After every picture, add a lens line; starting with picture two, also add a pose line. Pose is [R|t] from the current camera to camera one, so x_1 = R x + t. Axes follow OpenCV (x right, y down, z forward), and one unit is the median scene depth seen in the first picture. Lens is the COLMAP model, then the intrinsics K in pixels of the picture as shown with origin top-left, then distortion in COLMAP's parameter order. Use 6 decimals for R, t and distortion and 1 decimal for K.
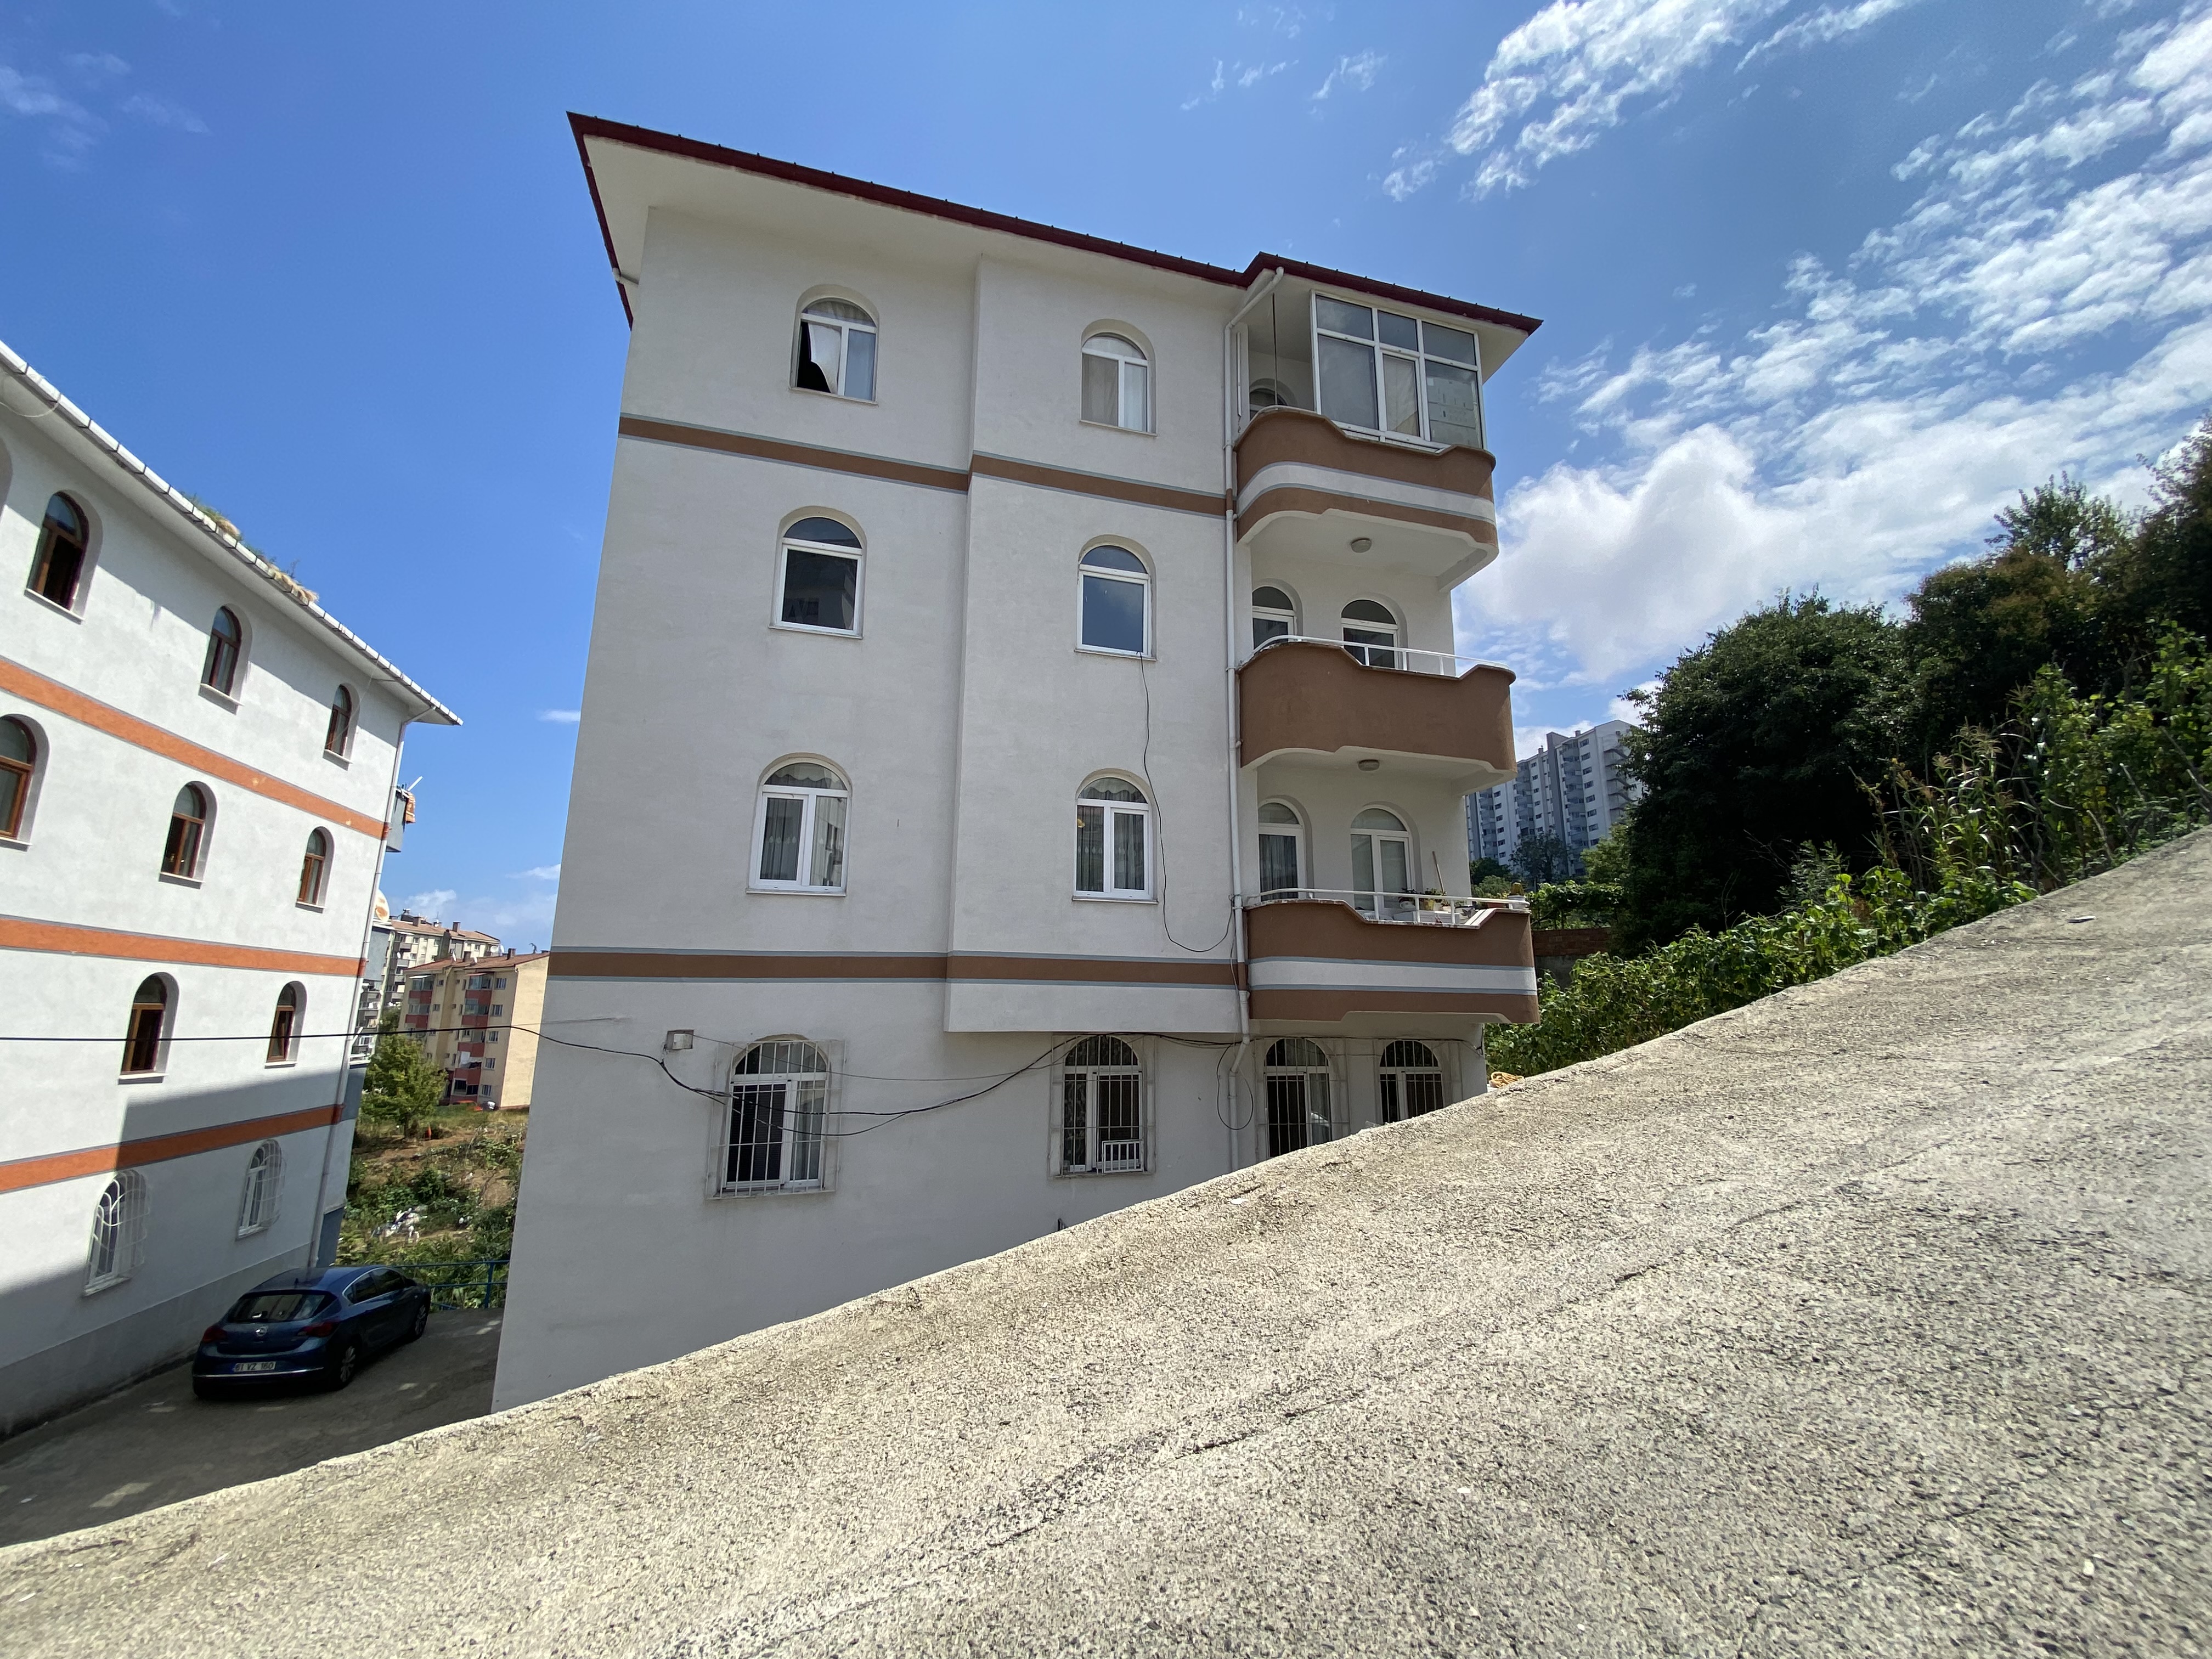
lens RADIAL K [[889.6, 0, 1105.8], [0, 889.6, 826.9], [0, 0, 1]] dist [0.014887, -0.018003]
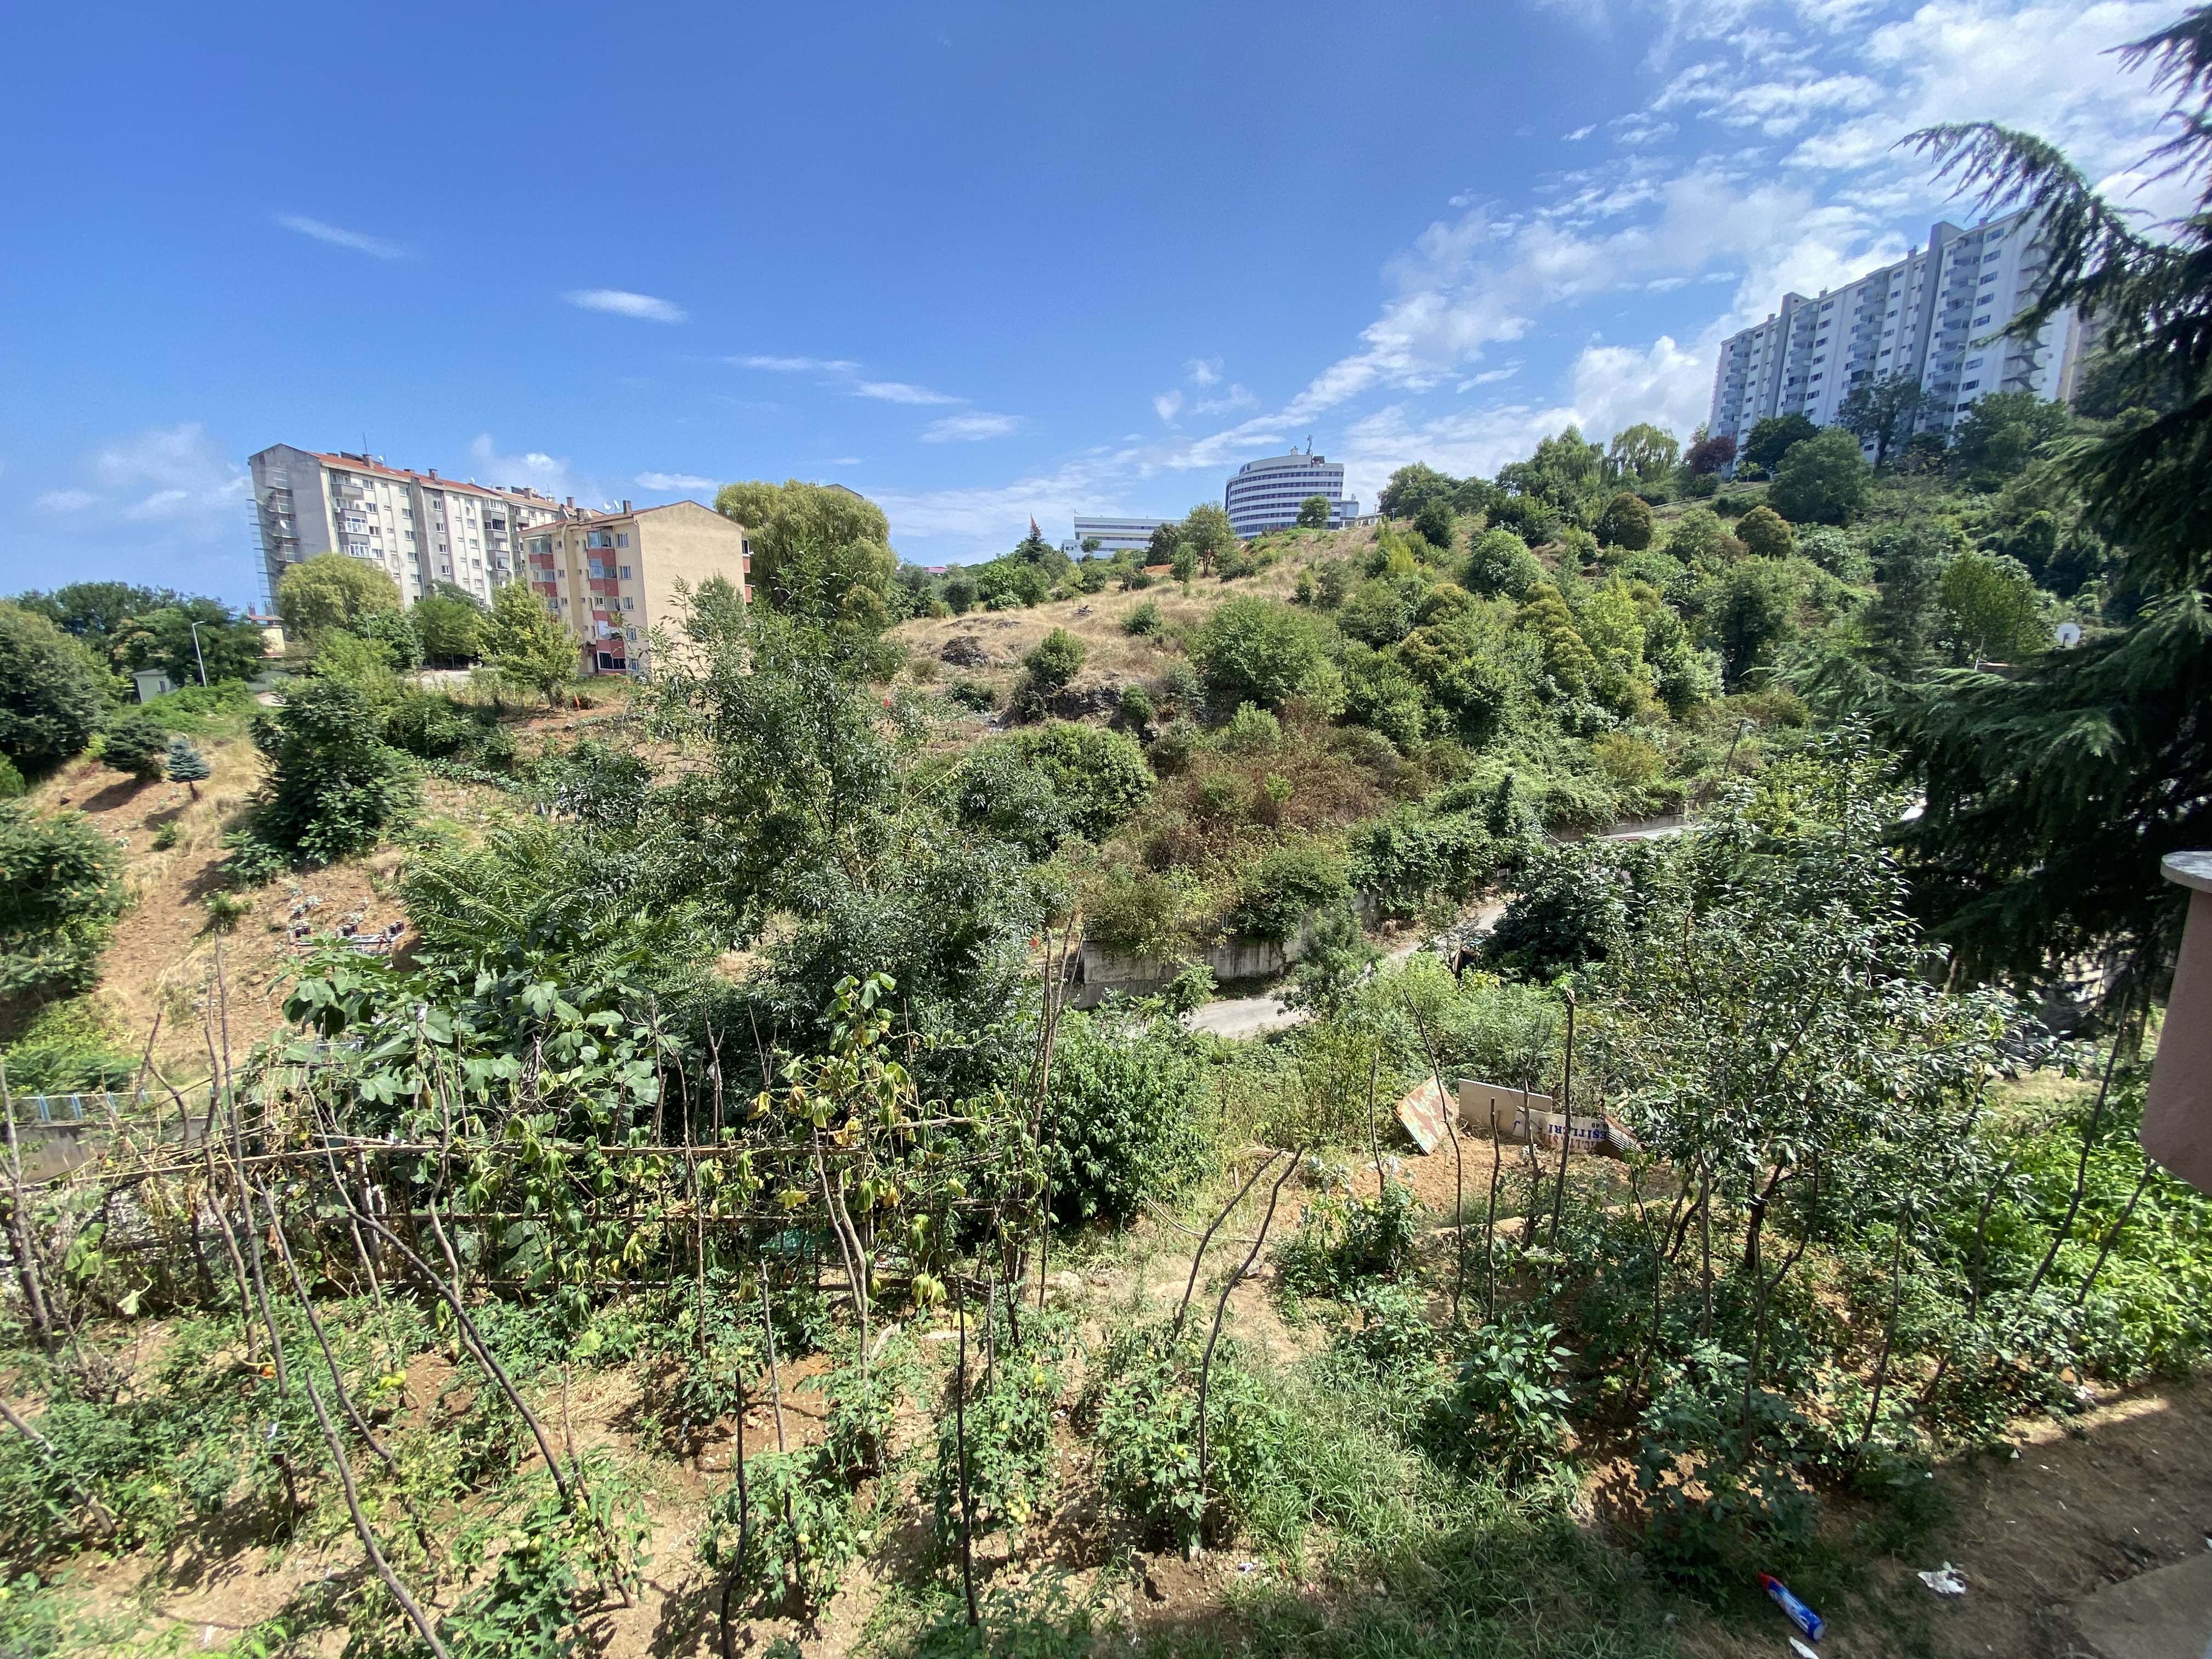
lens RADIAL K [[889.6, 0, 1105.8], [0, 889.6, 826.9], [0, 0, 1]] dist [0.014887, -0.018003]
pose [[0.992803, 0.042982, -0.111778, -0.117500], [0.006768, 0.911741, 0.410709, 0.079356], [0.119566, -0.408510, 0.904889, 0.180036]]
